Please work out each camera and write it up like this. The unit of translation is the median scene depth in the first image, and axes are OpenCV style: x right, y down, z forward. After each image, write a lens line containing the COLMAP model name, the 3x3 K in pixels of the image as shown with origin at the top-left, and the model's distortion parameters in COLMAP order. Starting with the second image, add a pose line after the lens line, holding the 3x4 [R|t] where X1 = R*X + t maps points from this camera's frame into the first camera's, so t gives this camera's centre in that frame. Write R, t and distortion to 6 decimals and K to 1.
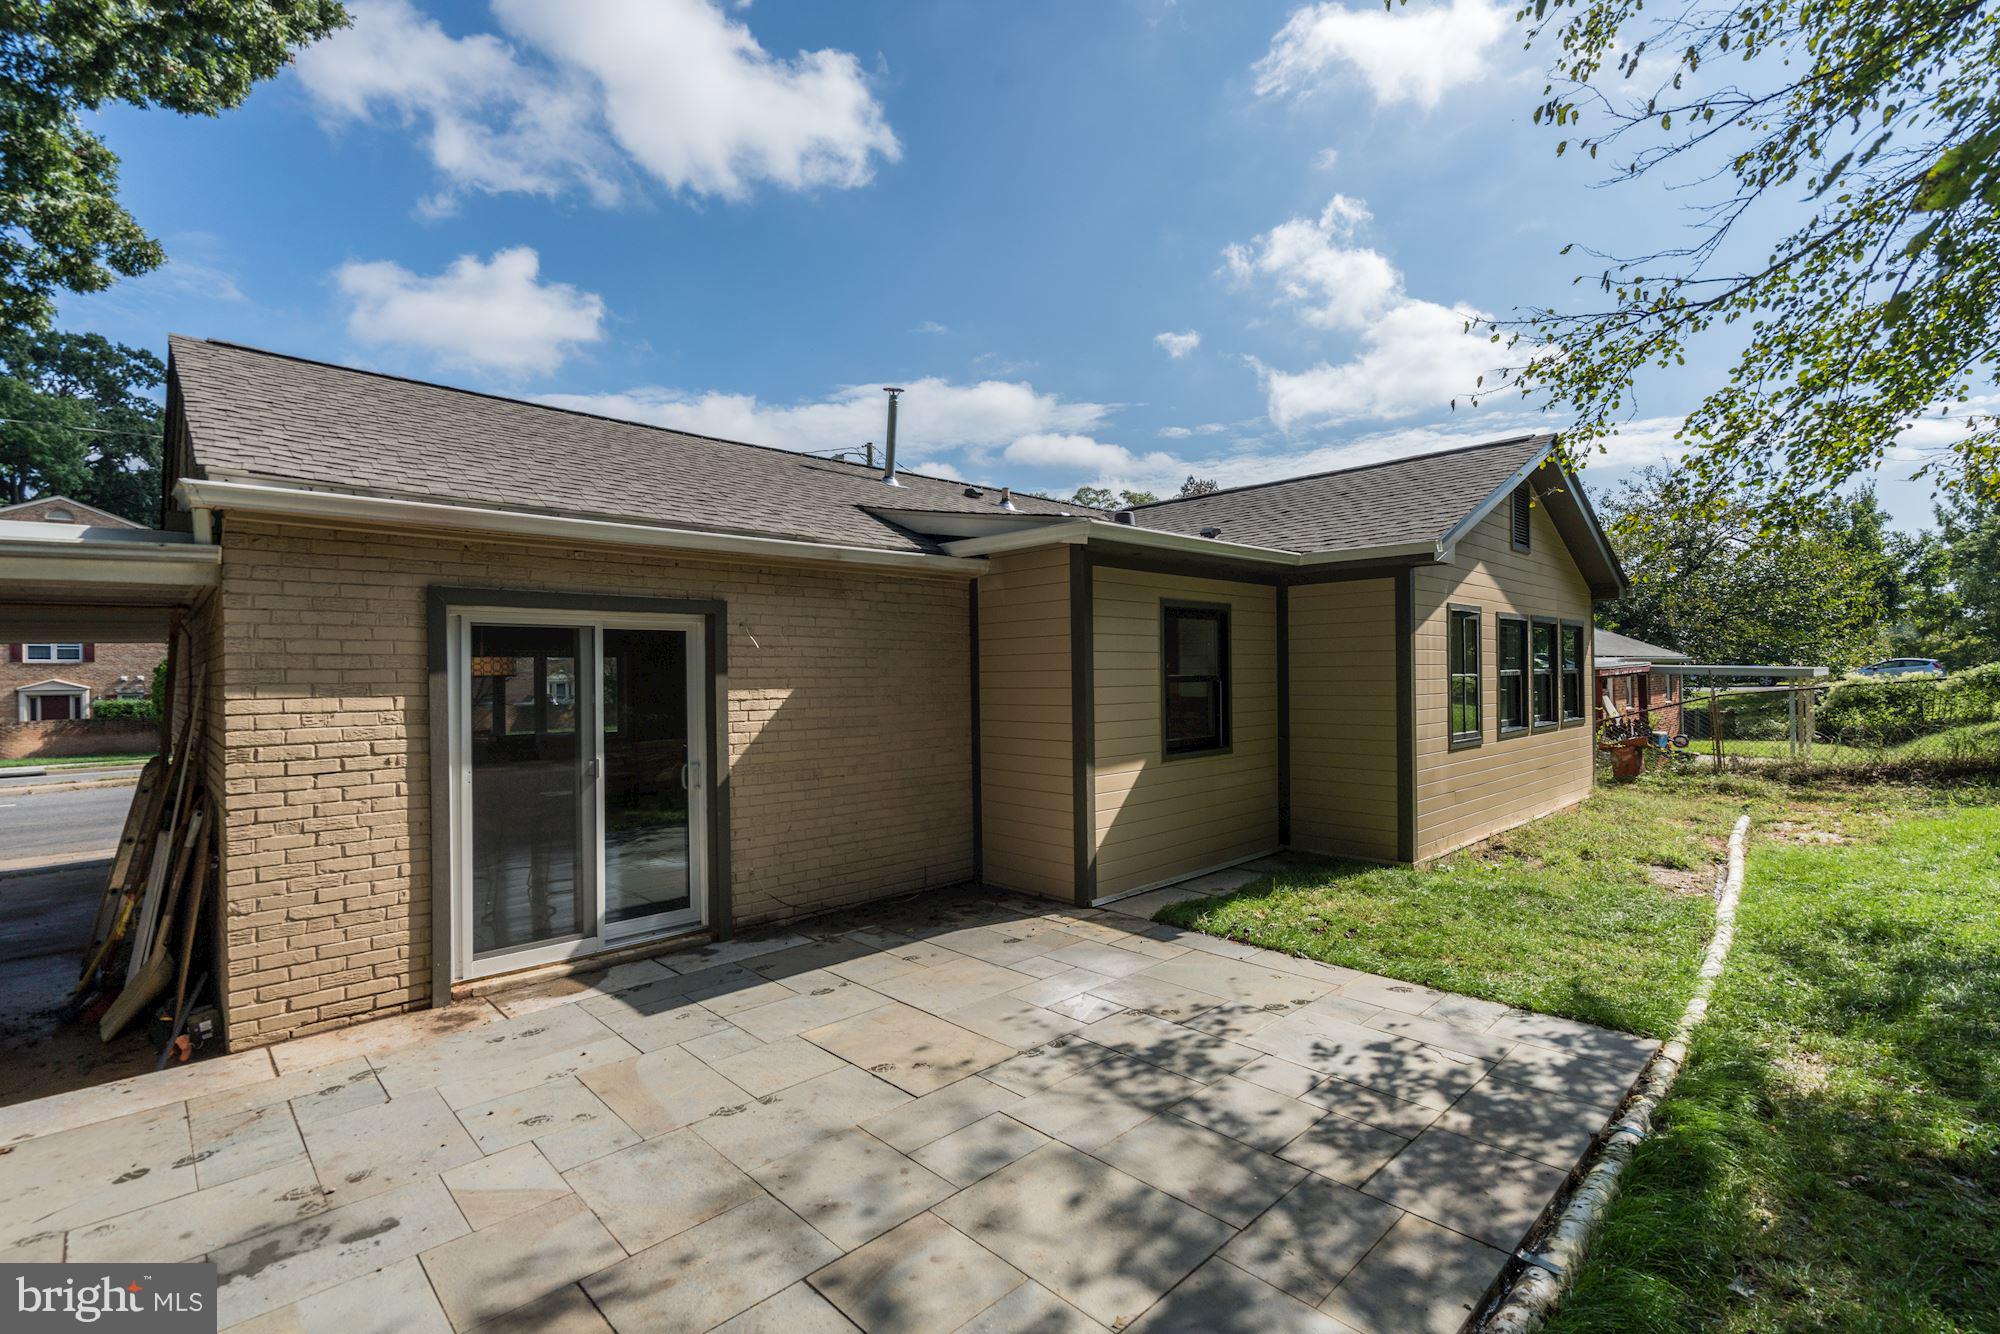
lens RADIAL K [[884.7, 0, 974.9], [0, 884.7, 675.4], [0, 0, 1]] dist [-0.005138, 0.000510]
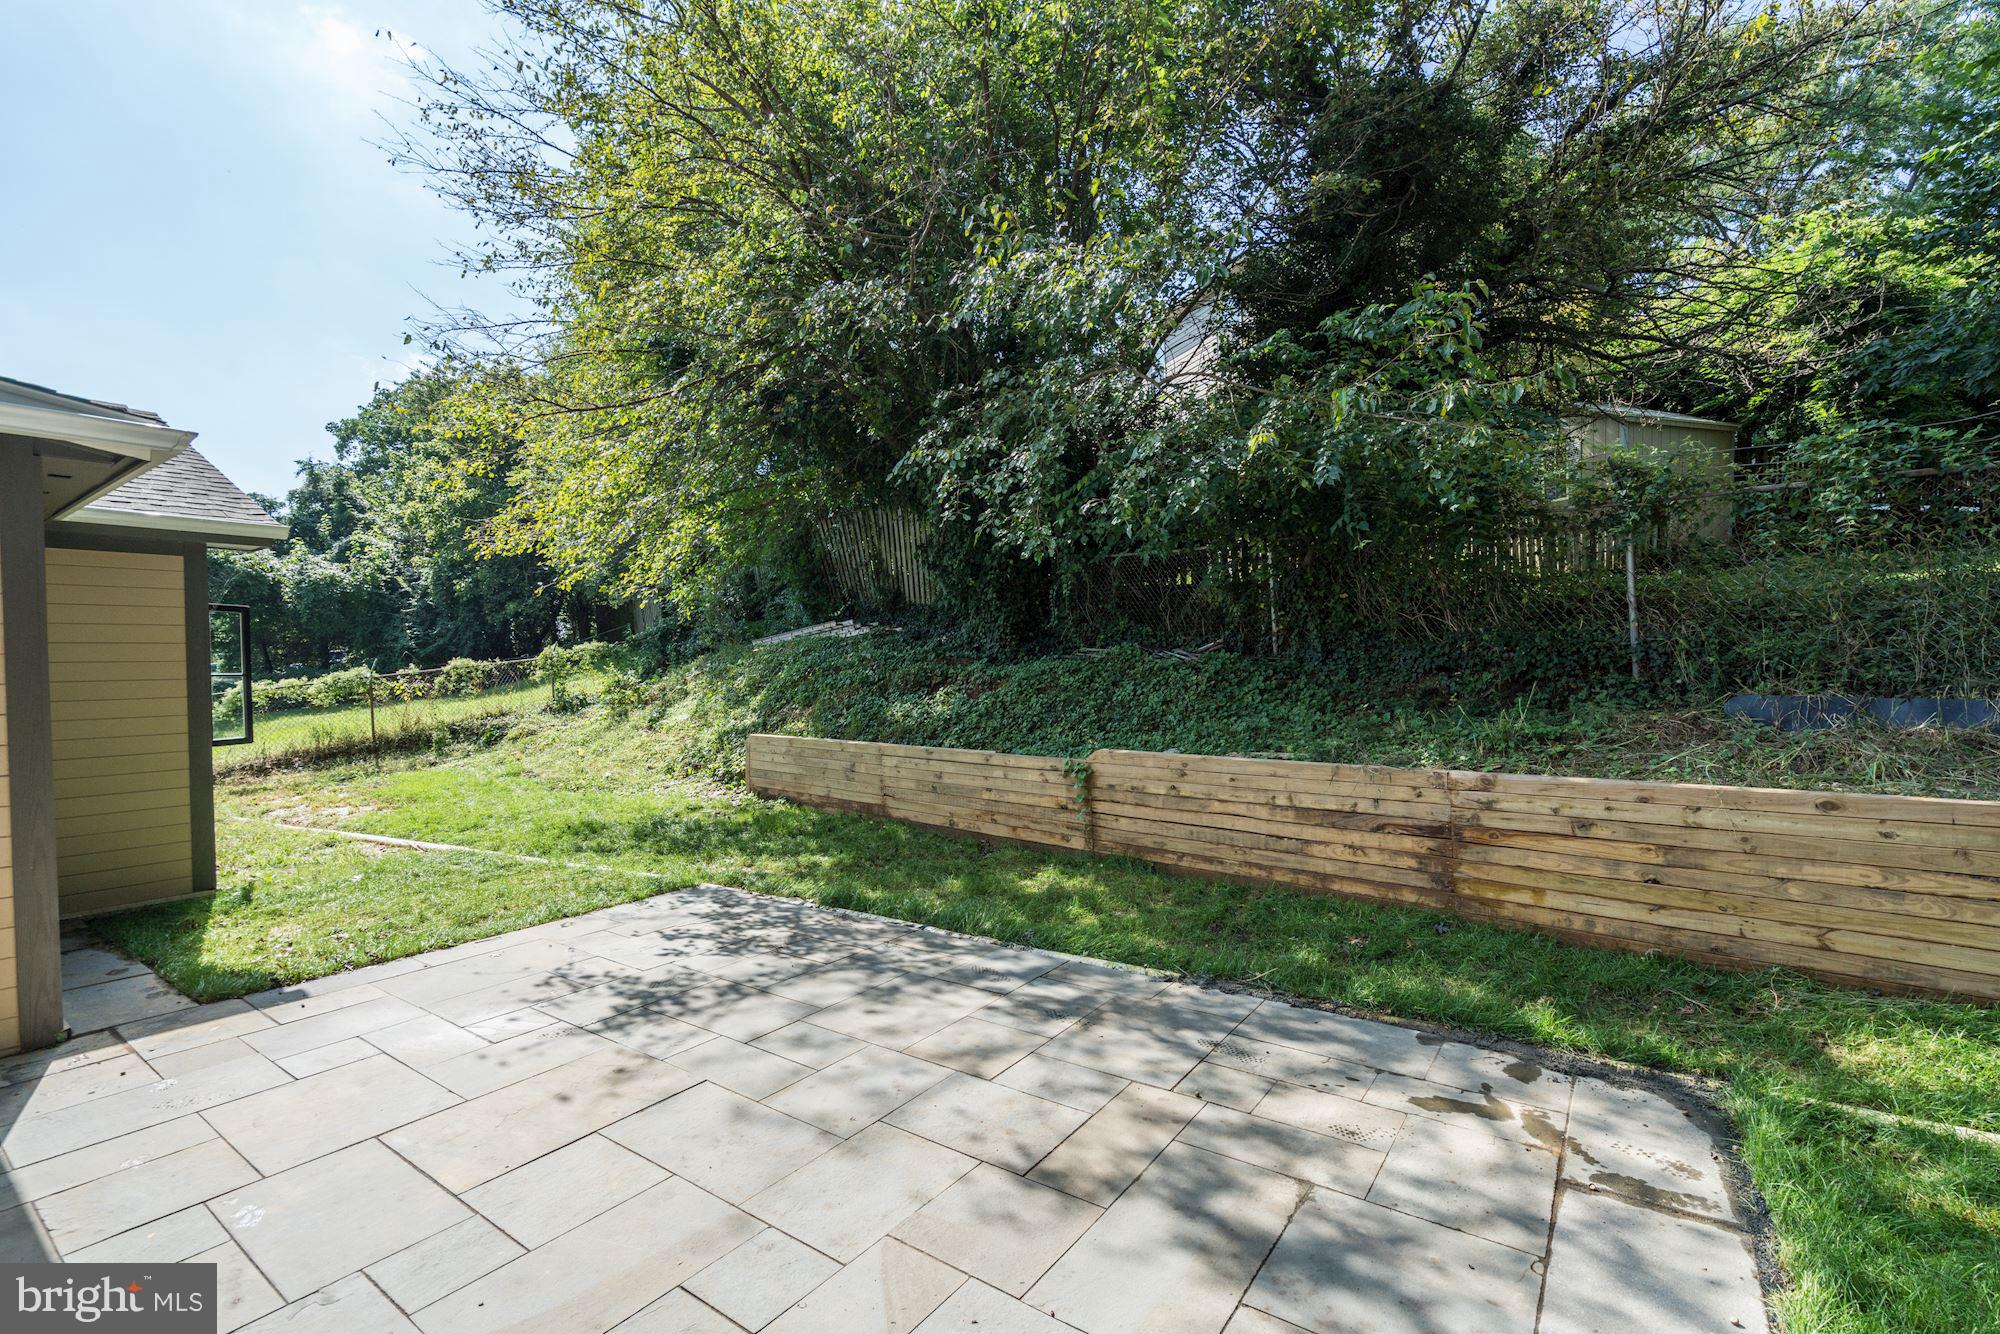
lens RADIAL K [[897.1, 0, 1000.0], [0, 897.1, 667.0], [0, 0, 1]] dist [-0.014696, 0.000164]
pose [[-0.179541, 0.012032, 0.983677, -0.846800], [0.023271, 0.999697, -0.007980, 0.031467], [-0.983475, 0.021458, -0.179767, 0.653497]]
